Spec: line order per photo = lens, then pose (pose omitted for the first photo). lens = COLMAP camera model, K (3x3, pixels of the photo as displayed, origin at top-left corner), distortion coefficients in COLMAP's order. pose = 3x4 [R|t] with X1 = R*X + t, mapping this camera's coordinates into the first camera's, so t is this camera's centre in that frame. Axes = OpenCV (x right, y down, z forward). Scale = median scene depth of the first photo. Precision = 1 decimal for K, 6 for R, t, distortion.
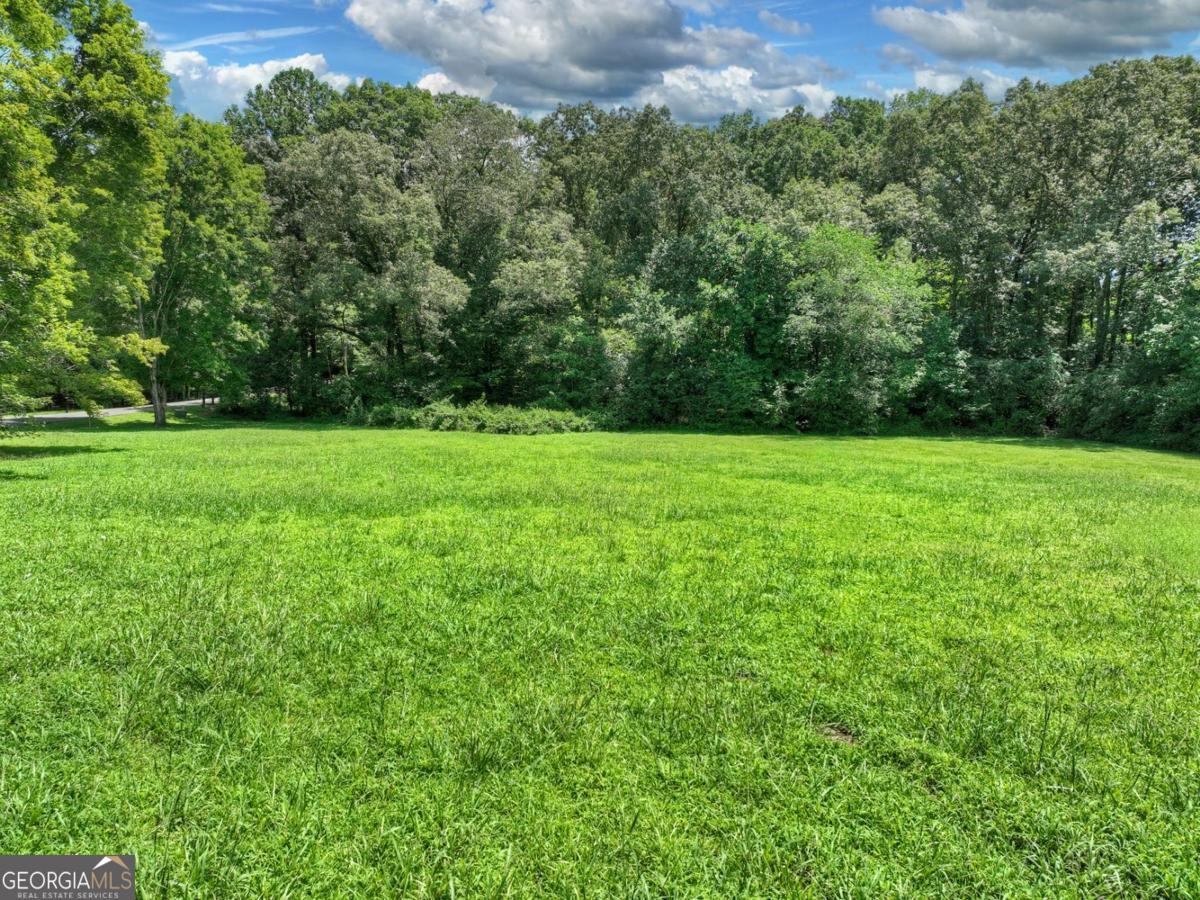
lens RADIAL K [[845.3, 0, 594.6], [0, 845.3, 445.9], [0, 0, 1]] dist [-0.001213, 0.014907]
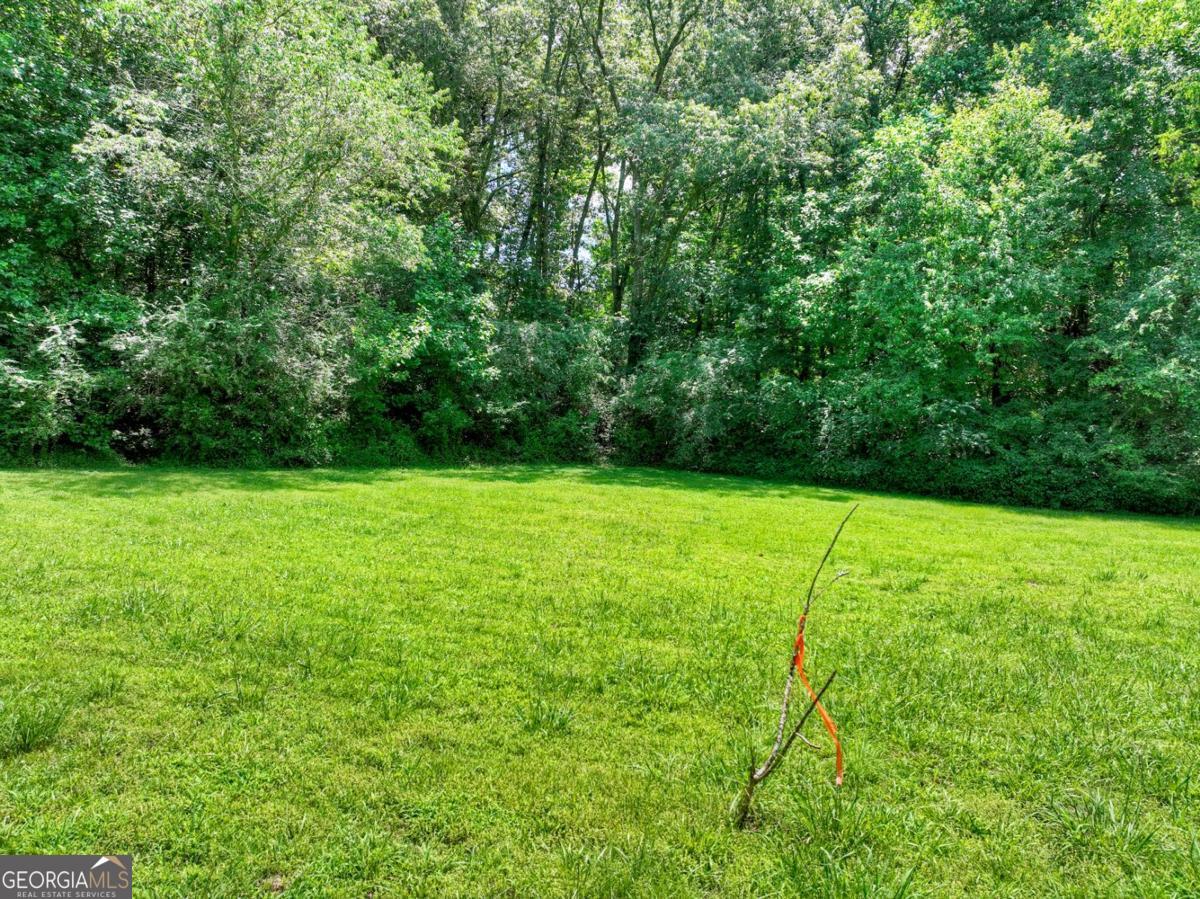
lens RADIAL K [[845.3, 0, 604.3], [0, 845.3, 446.7], [0, 0, 1]] dist [-0.001213, 0.014907]
pose [[0.664279, 0.003602, 0.747476, 0.109718], [0.006995, 0.999915, -0.011035, -0.016705], [-0.747452, 0.012559, 0.664198, 0.614304]]
